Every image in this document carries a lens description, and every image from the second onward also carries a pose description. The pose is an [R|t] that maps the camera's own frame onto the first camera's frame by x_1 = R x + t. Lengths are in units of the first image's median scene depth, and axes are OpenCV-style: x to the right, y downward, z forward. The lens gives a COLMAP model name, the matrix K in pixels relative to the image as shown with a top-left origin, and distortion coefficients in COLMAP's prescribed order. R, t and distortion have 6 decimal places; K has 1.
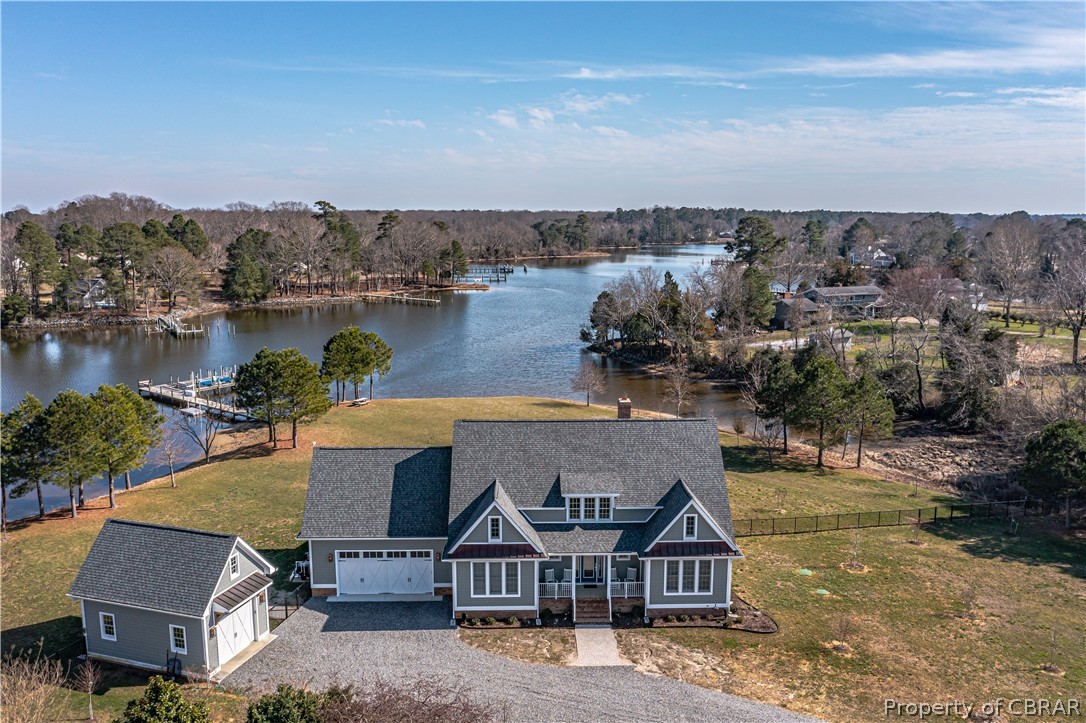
lens RADIAL K [[872.7, 0, 542.7], [0, 872.7, 340.1], [0, 0, 1]] dist [-0.026036, 0.007306]
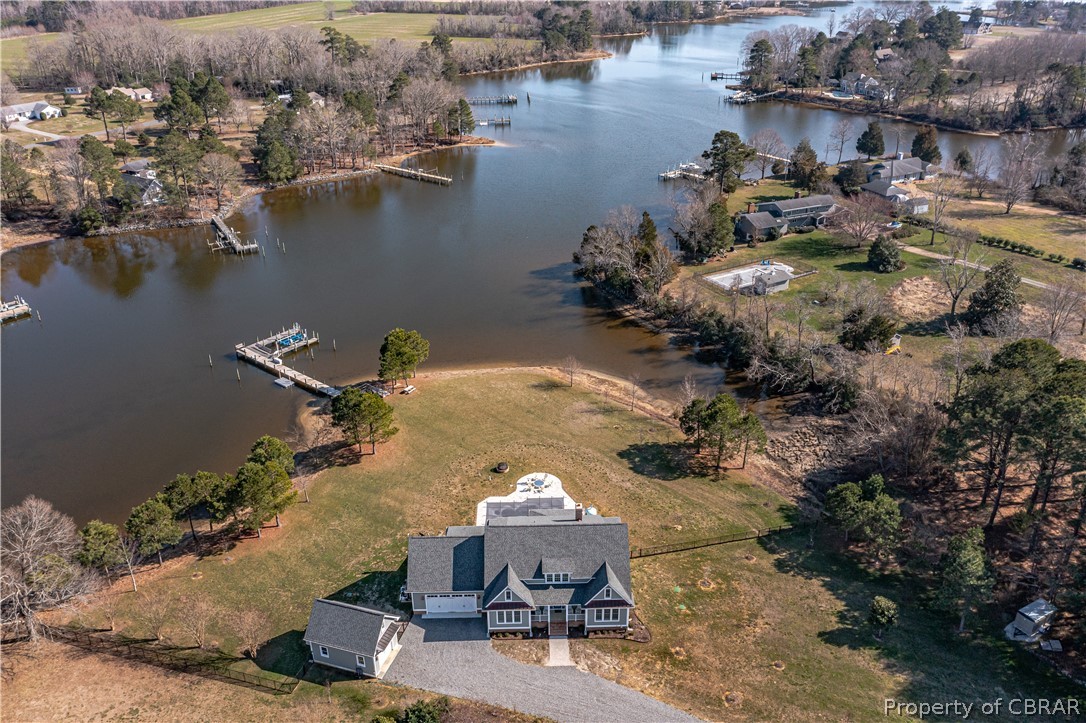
lens RADIAL K [[872.7, 0, 542.2], [0, 872.7, 351.3], [0, 0, 1]] dist [-0.026036, 0.007306]
pose [[0.999935, -0.005566, -0.009904, 0.042685], [0.008259, 0.954748, 0.297303, -0.860952], [0.007801, -0.297365, 0.954732, -0.687600]]
